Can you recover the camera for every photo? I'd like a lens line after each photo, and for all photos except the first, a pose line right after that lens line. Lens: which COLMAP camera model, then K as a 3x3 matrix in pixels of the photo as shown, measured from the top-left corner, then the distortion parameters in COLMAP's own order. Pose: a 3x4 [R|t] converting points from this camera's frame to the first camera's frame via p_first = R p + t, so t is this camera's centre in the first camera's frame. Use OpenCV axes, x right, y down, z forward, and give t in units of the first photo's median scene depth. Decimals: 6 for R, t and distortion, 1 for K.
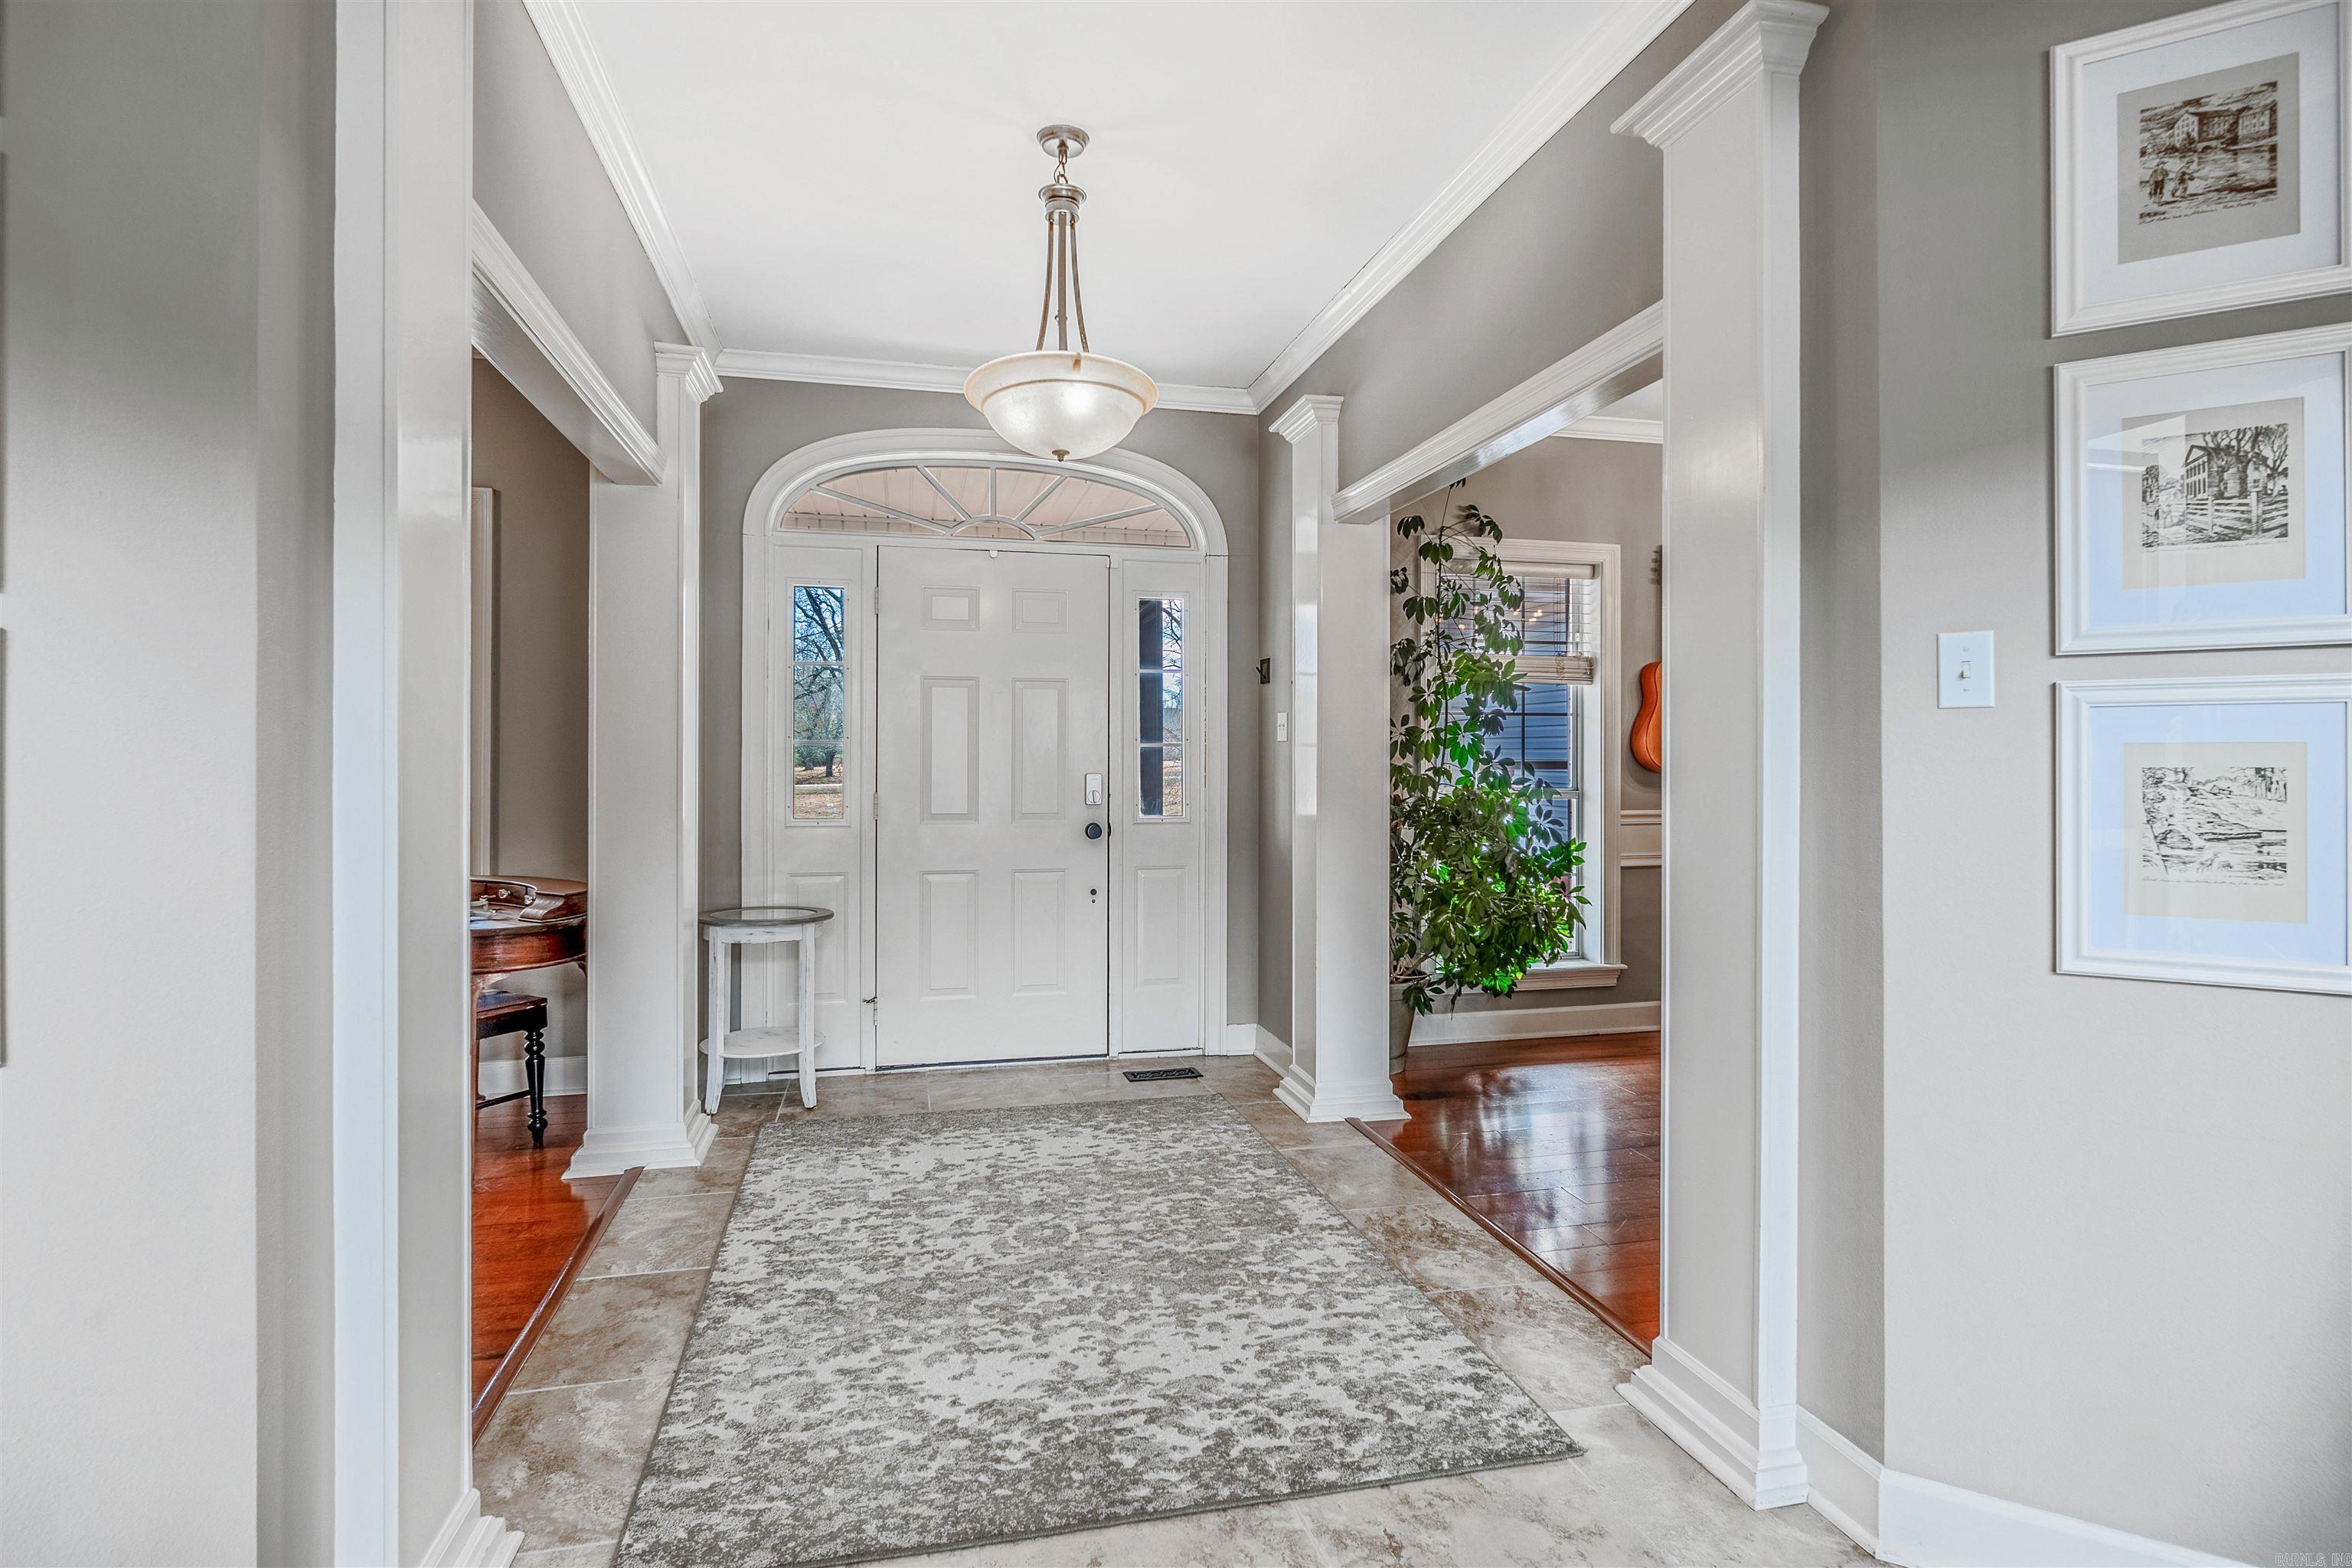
lens RADIAL K [[1181.0, 0, 1170.8], [0, 1181.0, 766.9], [0, 0, 1]] dist [-0.000882, -0.000026]
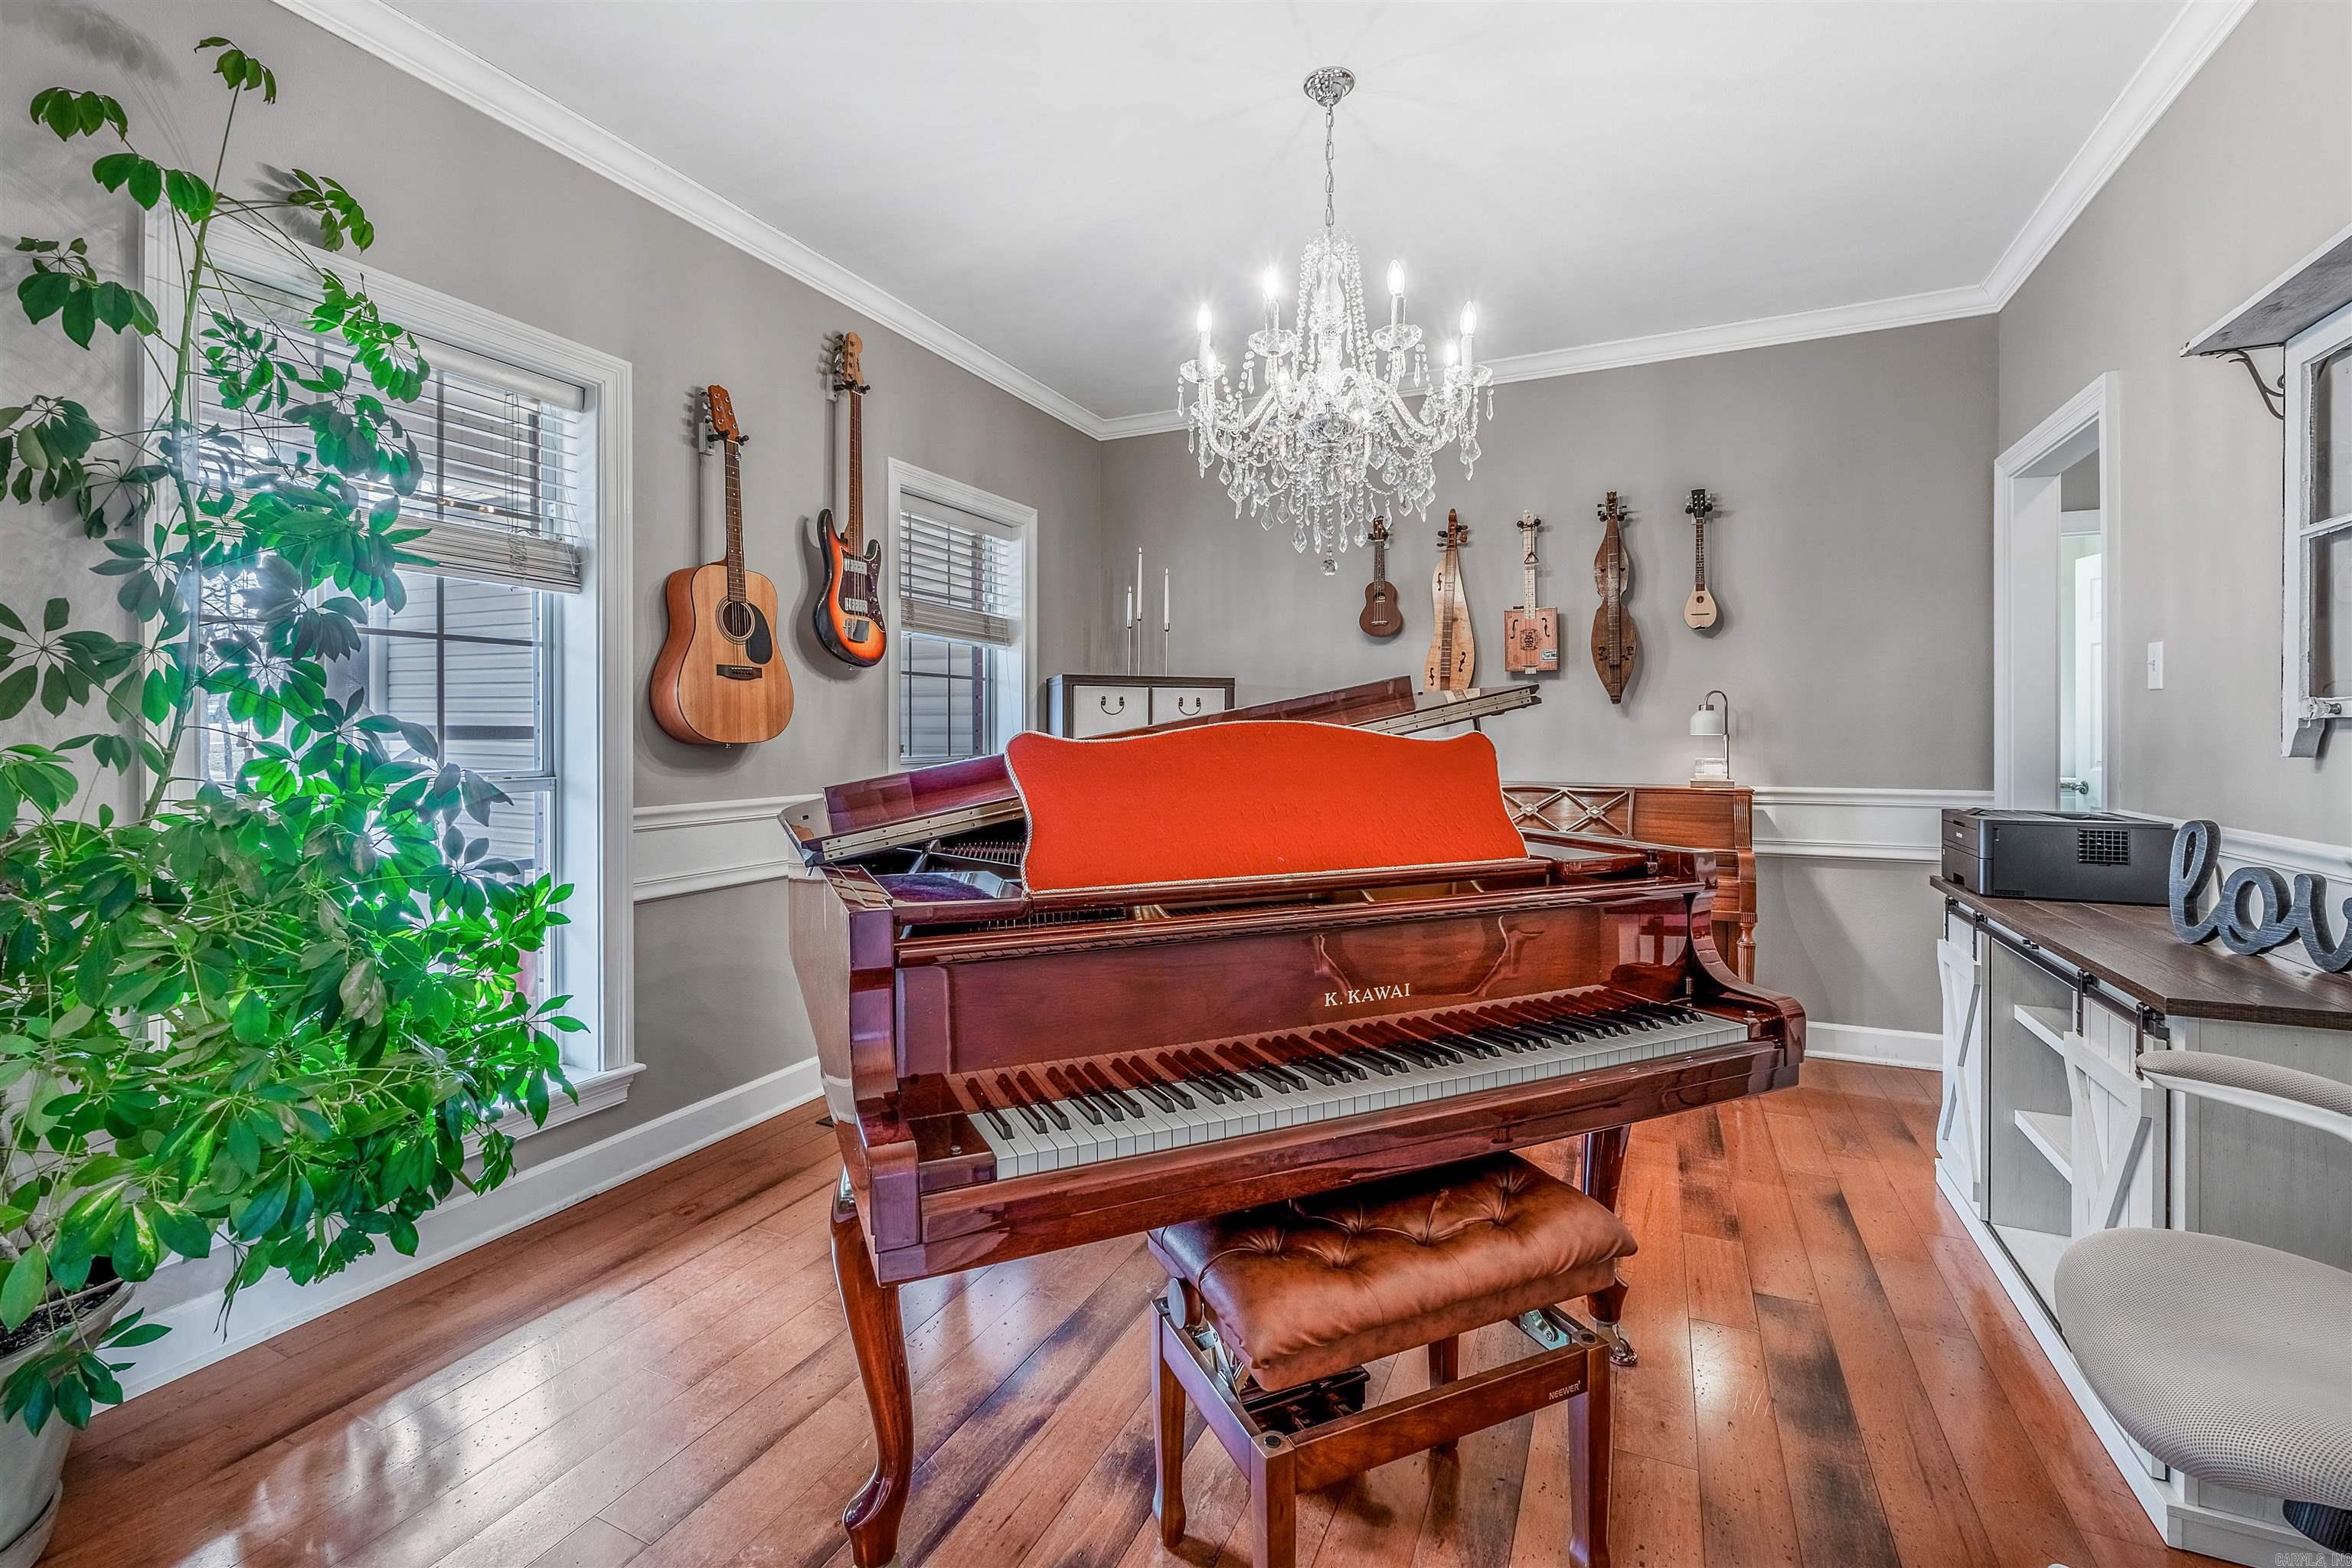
lens RADIAL K [[997.6, 0, 1139.6], [0, 997.6, 729.1], [0, 0, 1]] dist [0.000183, 0.000748]
pose [[0.649606, -0.000059, 0.760271, 0.175885], [0.001470, 0.999998, -0.001179, -0.001445], [-0.760270, 0.001884, 0.649605, 0.511724]]
